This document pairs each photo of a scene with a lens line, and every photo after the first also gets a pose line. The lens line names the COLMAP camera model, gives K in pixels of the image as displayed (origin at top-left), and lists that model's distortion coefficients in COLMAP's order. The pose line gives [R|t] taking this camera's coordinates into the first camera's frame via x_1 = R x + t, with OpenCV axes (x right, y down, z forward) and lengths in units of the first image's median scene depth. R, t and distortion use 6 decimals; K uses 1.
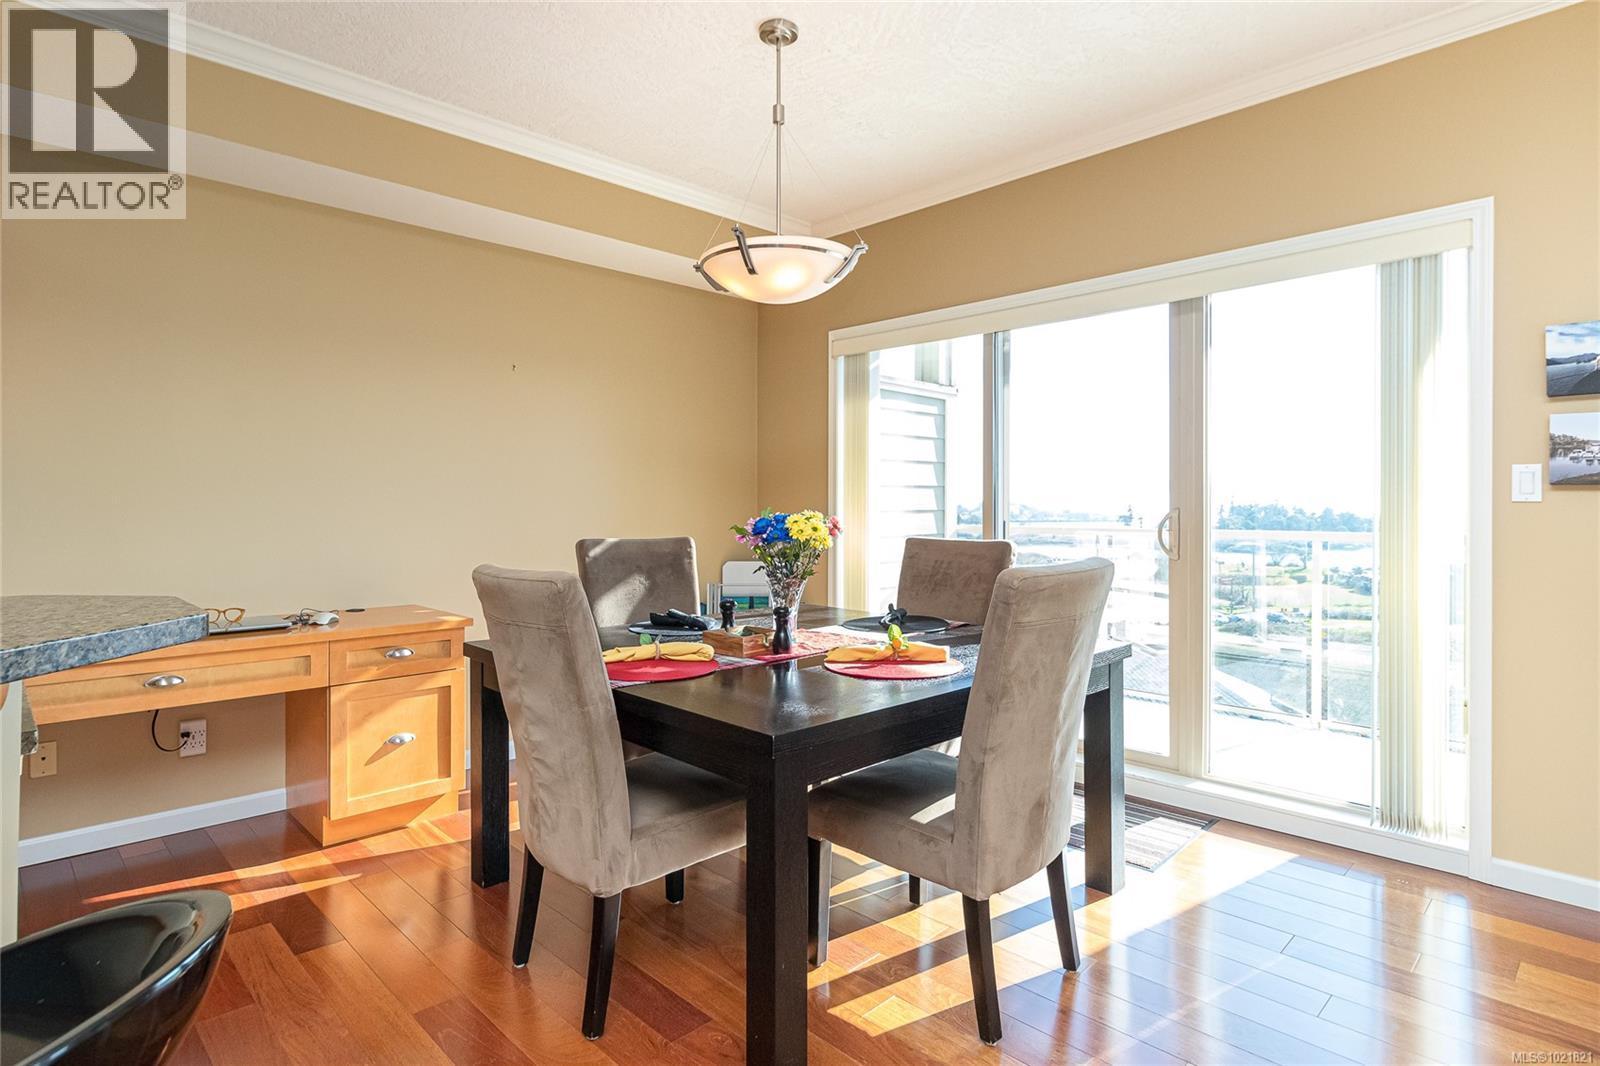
lens RADIAL K [[806.9, 0, 784.6], [0, 806.9, 504.2], [0, 0, 1]] dist [-0.037479, -0.000193]
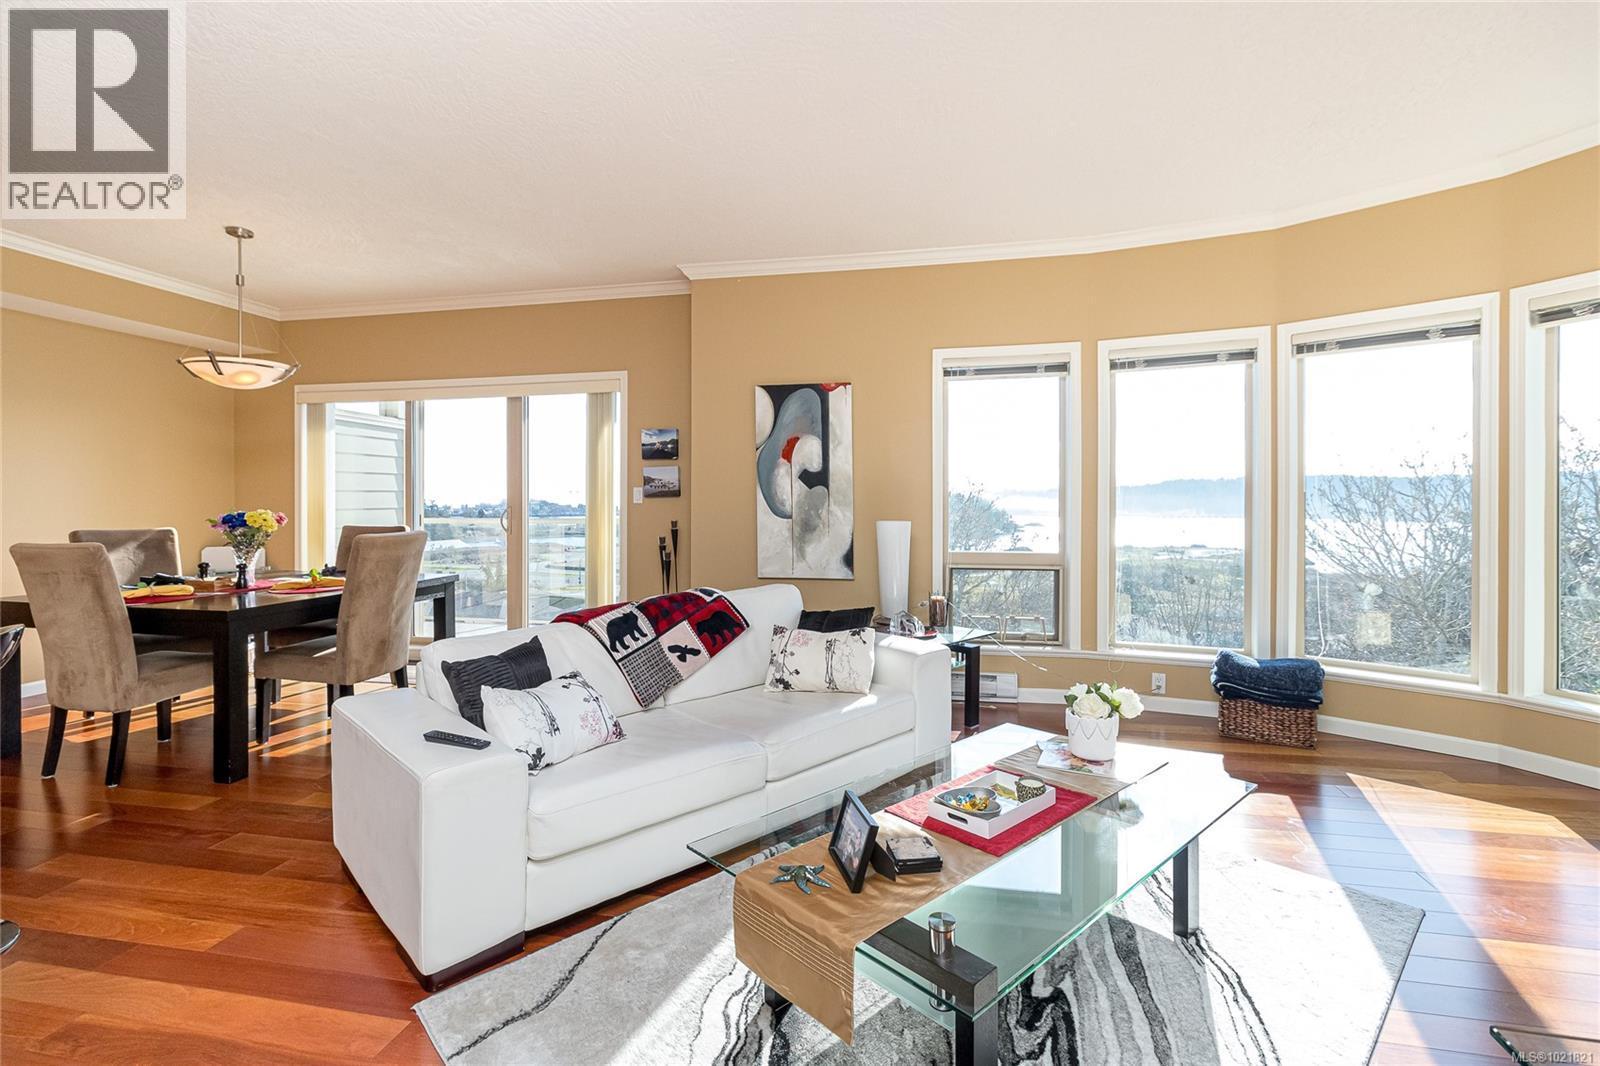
lens RADIAL K [[732.2, 0, 793.2], [0, 732.2, 502.5], [0, 0, 1]] dist [0.000288, -0.000447]
pose [[0.825761, -0.003522, 0.564009, 0.086676], [0.001839, 0.999992, 0.003553, -0.011757], [-0.564017, -0.001897, 0.825761, -0.991429]]
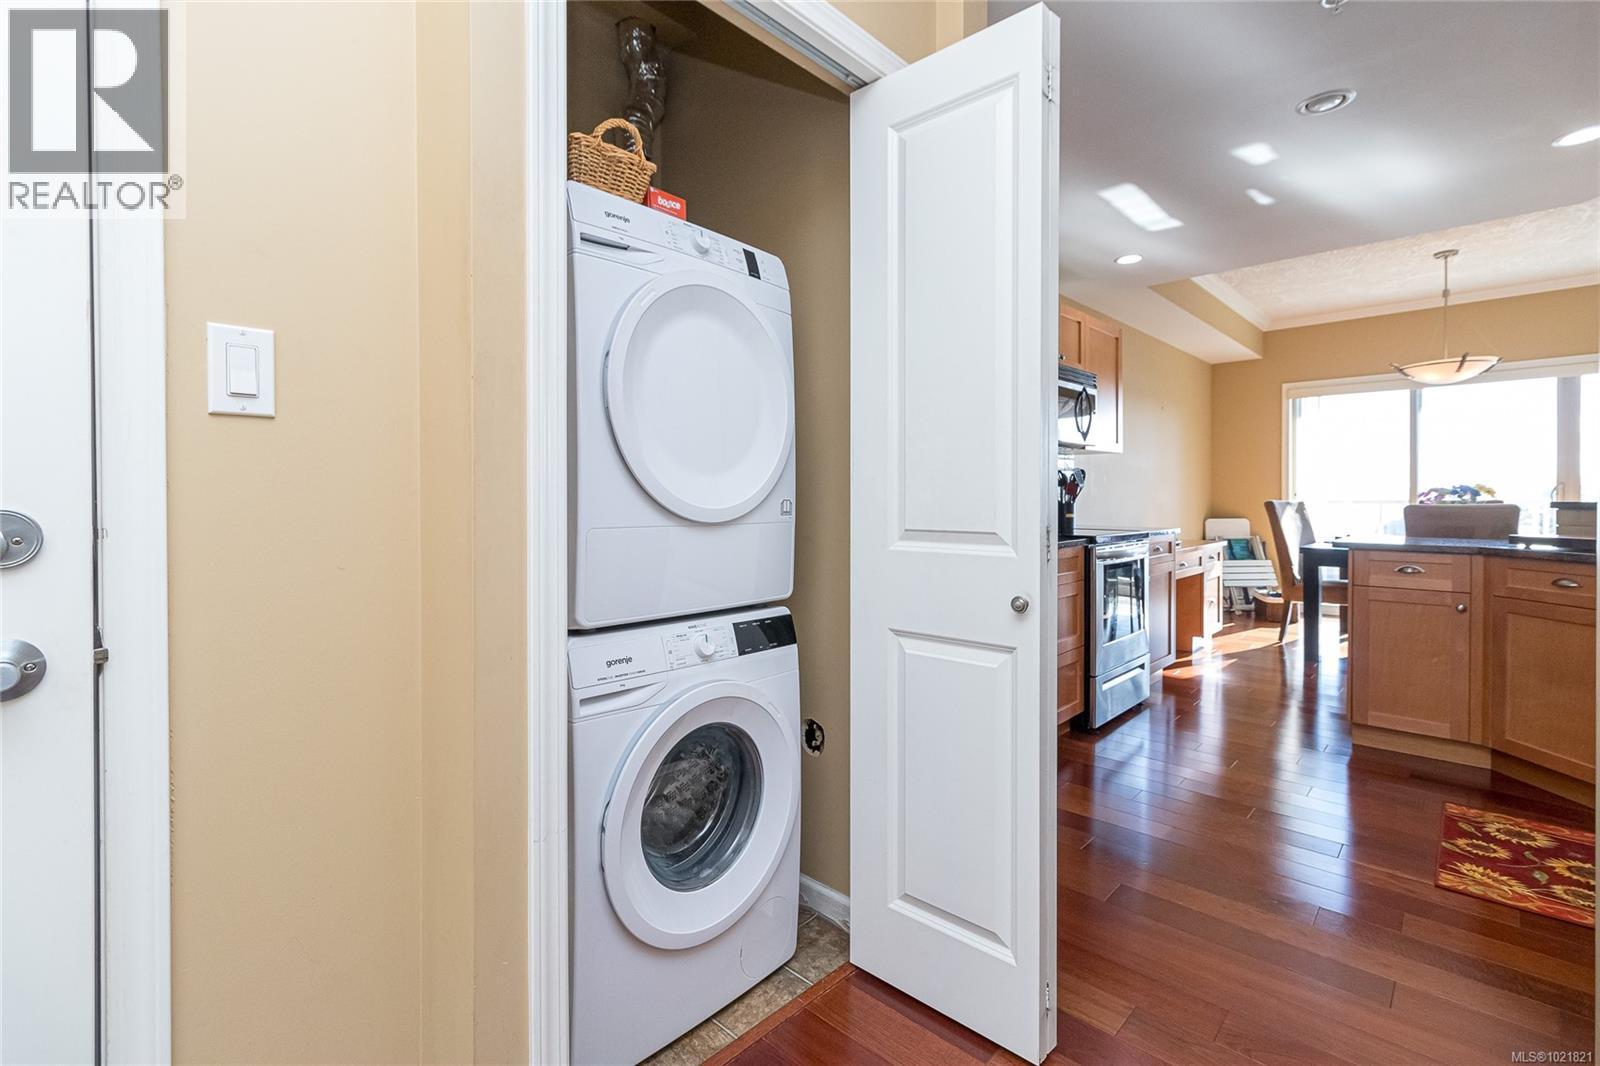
lens RADIAL K [[732.2, 0, 793.2], [0, 732.2, 502.5], [0, 0, 1]] dist [0.000288, -0.000447]
pose [[0.998841, -0.005222, 0.047850, -1.810562], [0.004588, 0.999900, 0.013341, 0.024536], [-0.047914, -0.013106, 0.998765, -0.842617]]
